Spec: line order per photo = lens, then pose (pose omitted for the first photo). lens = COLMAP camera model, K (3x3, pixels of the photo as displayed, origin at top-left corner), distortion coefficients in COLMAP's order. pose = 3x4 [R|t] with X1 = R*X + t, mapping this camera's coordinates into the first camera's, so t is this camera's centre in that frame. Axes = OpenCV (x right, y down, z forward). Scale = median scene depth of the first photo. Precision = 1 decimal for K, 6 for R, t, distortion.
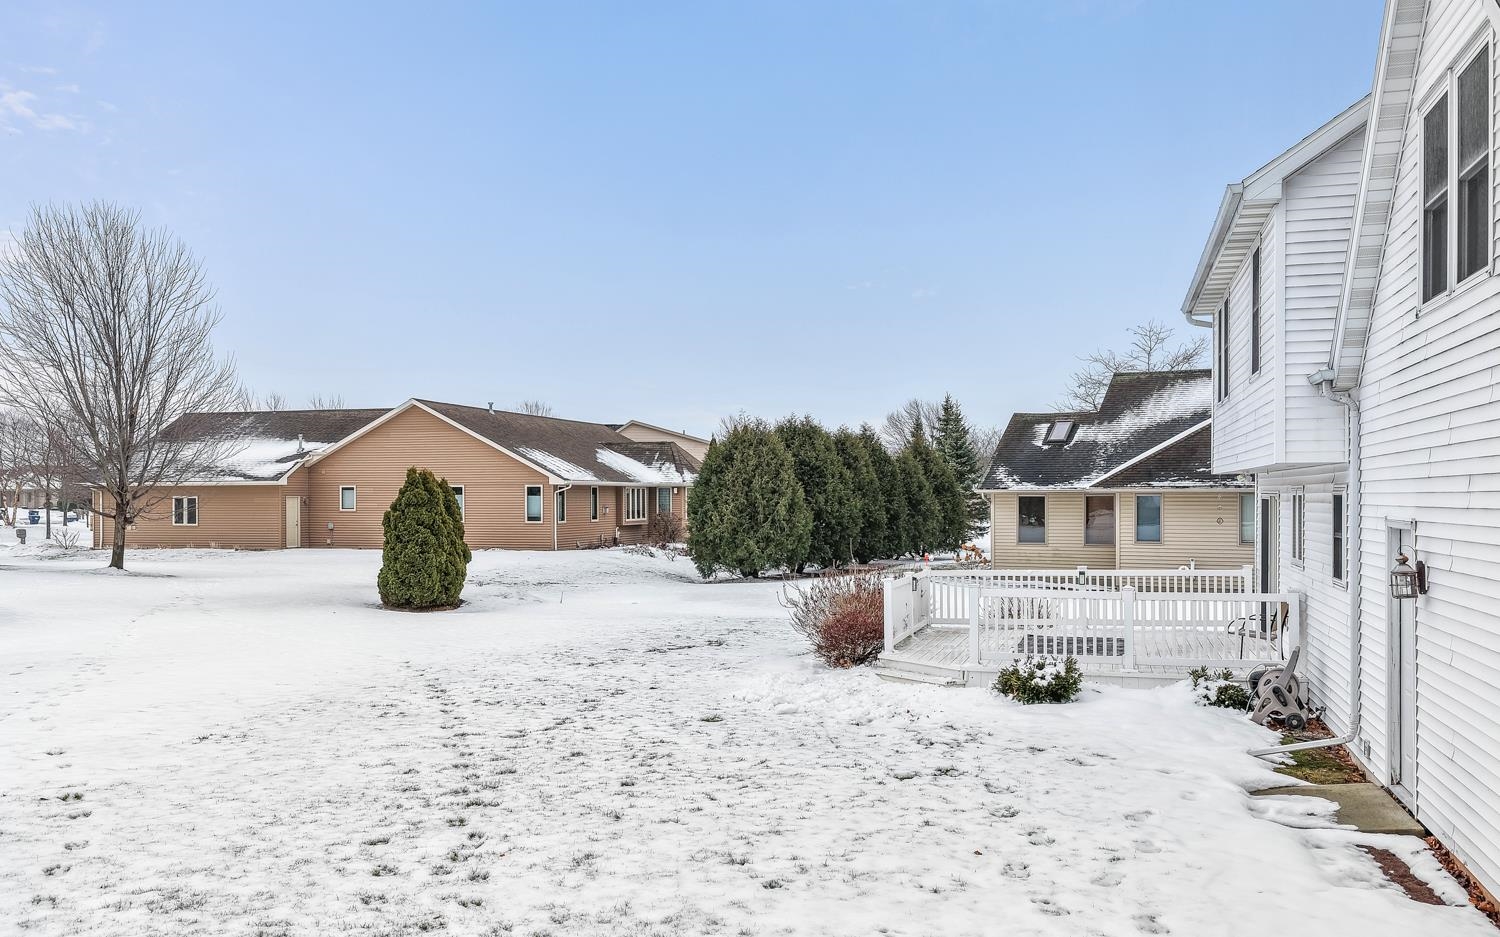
lens RADIAL K [[1259.5, 0, 753.8], [0, 1259.5, 510.1], [0, 0, 1]] dist [0.001298, 0.007466]
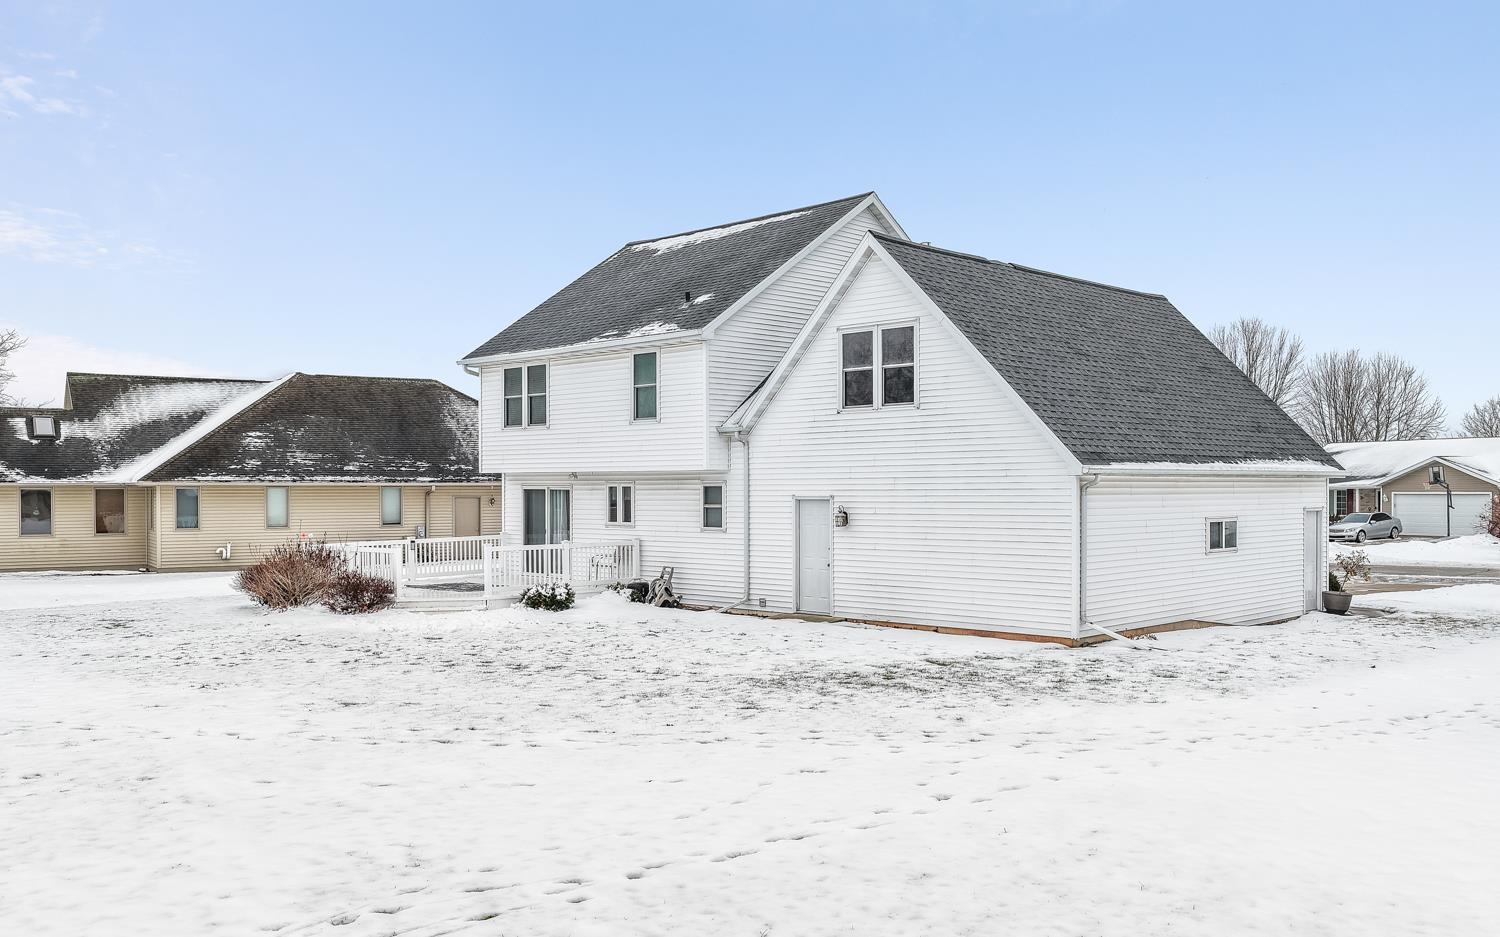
lens RADIAL K [[1274.1, 0, 750.0], [0, 1274.1, 468.5], [0, 0, 1]] dist [0.005446, 0.001237]
pose [[0.486259, 0.013282, 0.873714, -0.470459], [0.012060, 0.999687, -0.021909, 0.002165], [-0.873732, 0.021190, 0.485947, -0.018294]]
